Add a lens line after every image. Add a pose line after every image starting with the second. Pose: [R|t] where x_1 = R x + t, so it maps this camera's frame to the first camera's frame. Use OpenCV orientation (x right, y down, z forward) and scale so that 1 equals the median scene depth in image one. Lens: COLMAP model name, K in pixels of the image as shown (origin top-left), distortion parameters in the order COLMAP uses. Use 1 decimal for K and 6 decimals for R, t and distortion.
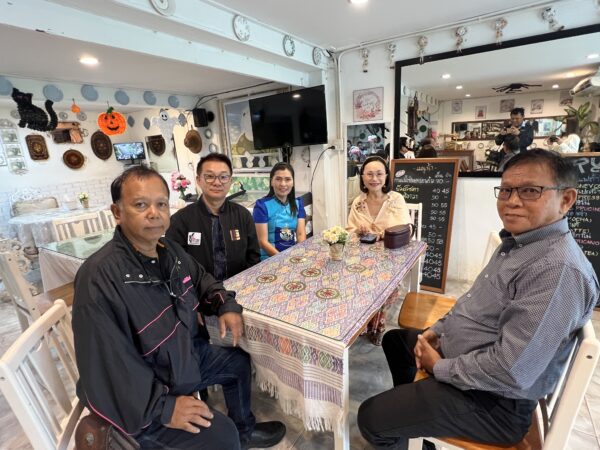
lens RADIAL K [[303.7, 0, 297.0], [0, 303.7, 222.6], [0, 0, 1]] dist [0.000283, 0.001324]
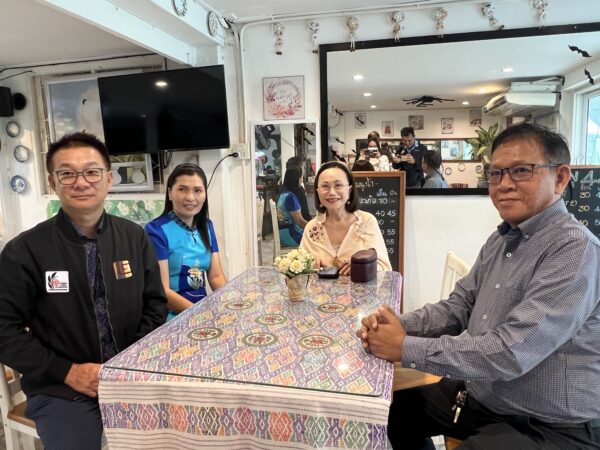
lens RADIAL K [[446.5, 0, 298.3], [0, 446.5, 226.4], [0, 0, 1]] dist [0.008758, -0.007202]
pose [[0.943633, -0.015666, 0.330623, -0.096350], [0.053352, 0.993017, -0.105219, 0.031926], [-0.326666, 0.116927, 0.937879, 0.027867]]
